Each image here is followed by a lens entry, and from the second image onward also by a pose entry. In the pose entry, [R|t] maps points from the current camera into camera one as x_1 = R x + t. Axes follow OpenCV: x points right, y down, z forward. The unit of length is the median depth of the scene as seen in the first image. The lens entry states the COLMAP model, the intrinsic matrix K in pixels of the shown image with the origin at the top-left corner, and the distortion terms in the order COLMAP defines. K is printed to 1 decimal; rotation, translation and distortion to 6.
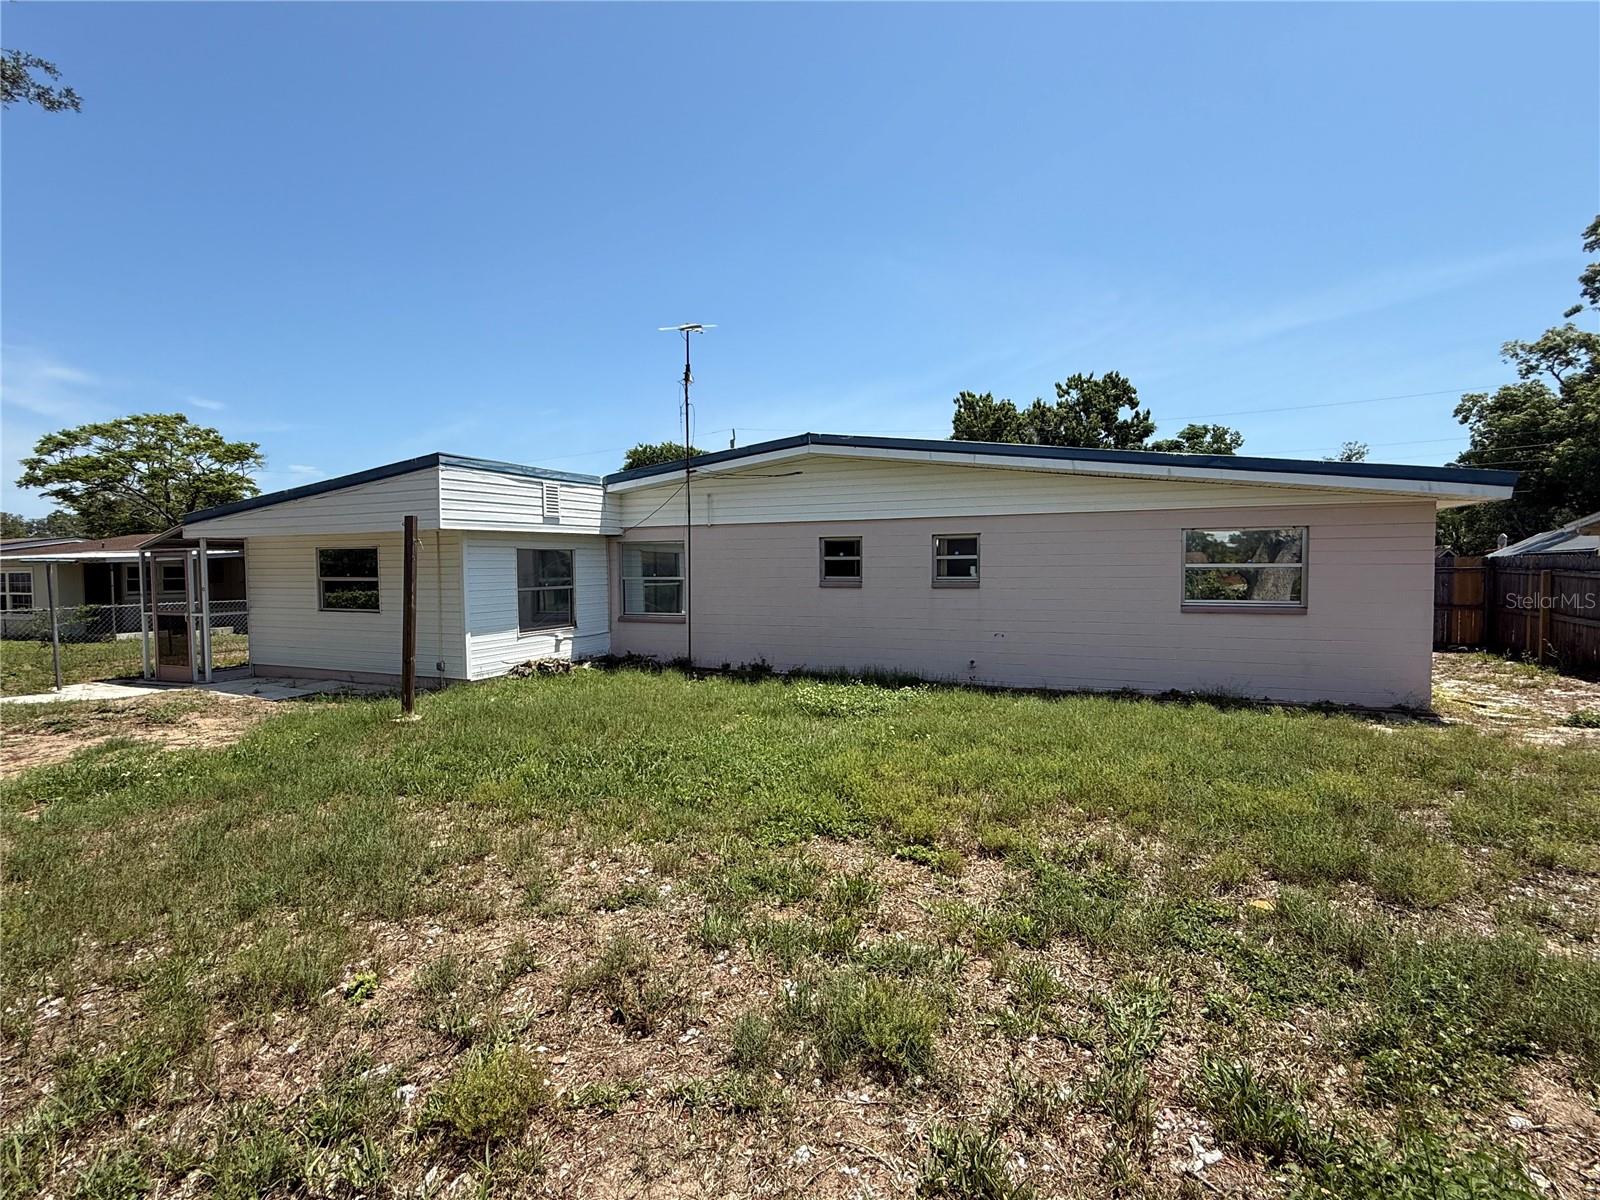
lens RADIAL K [[727.4, 0, 801.9], [0, 727.4, 594.2], [0, 0, 1]] dist [-0.001265, 0.000478]
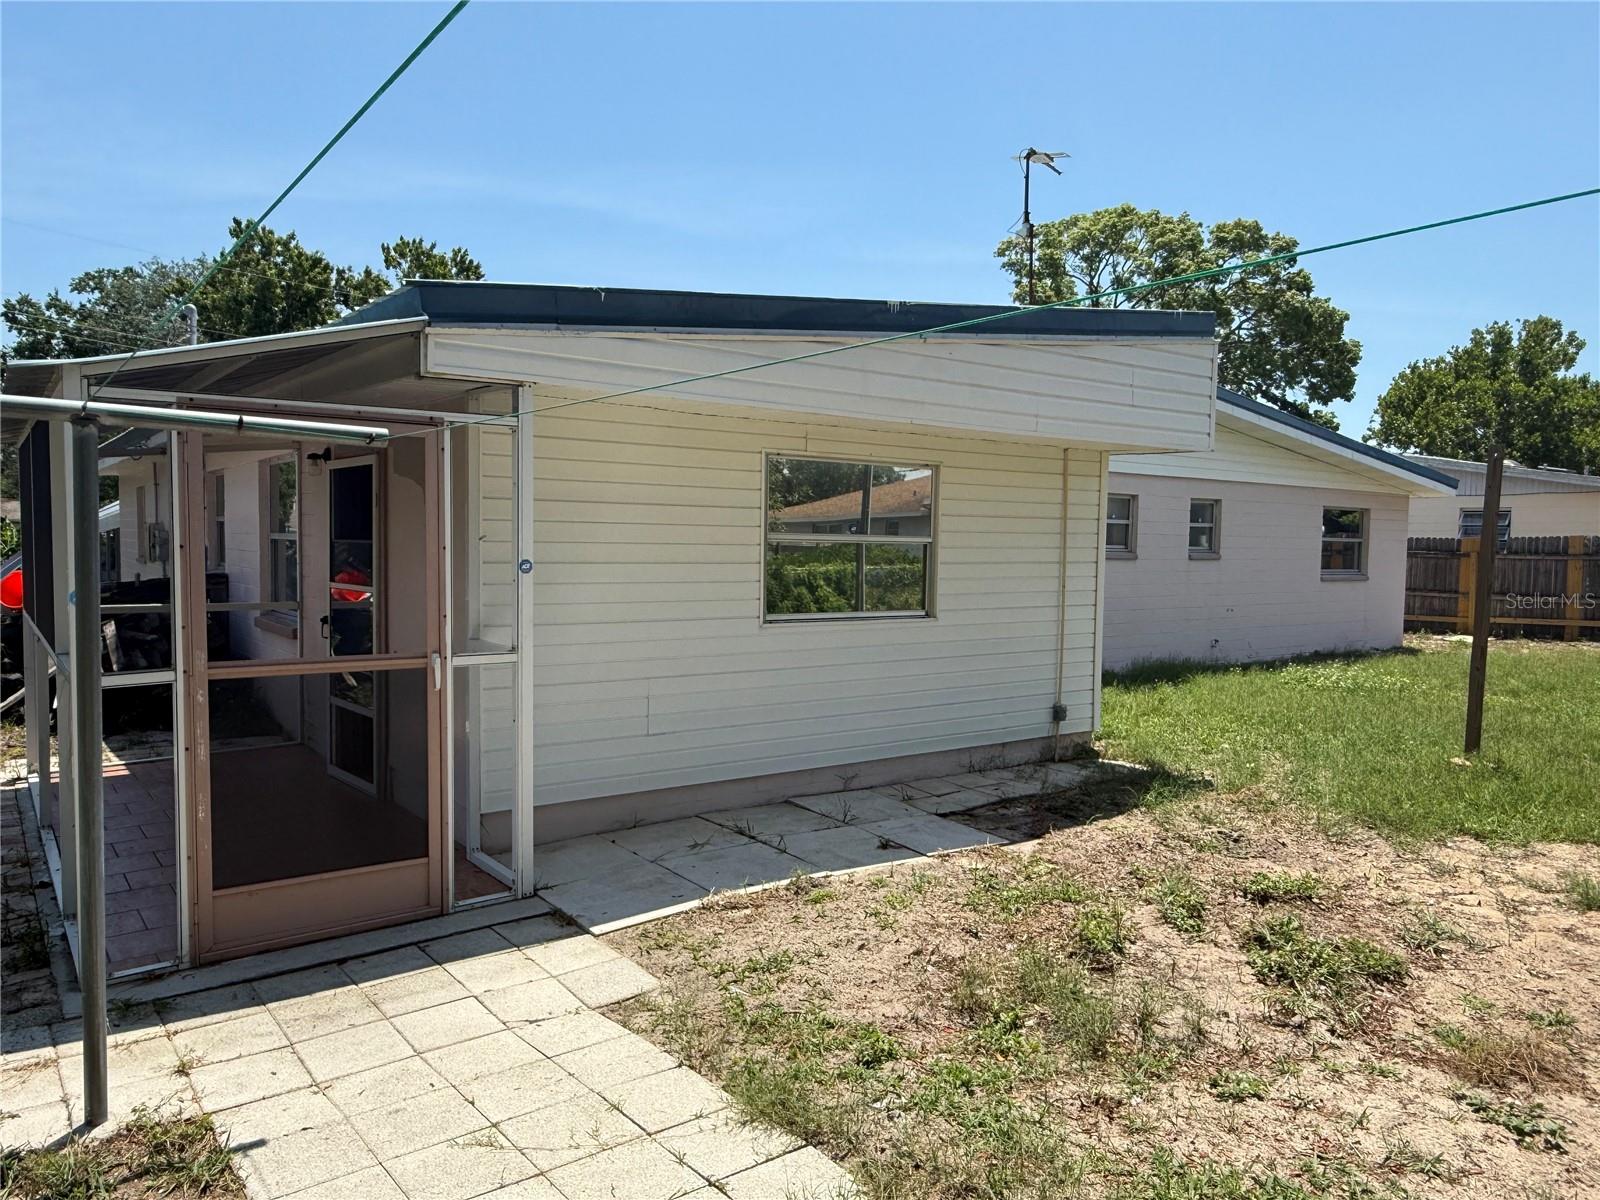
lens RADIAL K [[1111.7, 0, 799.4], [0, 1111.7, 608.8], [0, 0, 1]] dist [-0.002710, 0.001389]
pose [[0.508974, -0.038990, 0.859898, -1.152466], [0.015070, 0.999224, 0.036387, -0.004607], [-0.860650, -0.005562, 0.509167, 0.694461]]
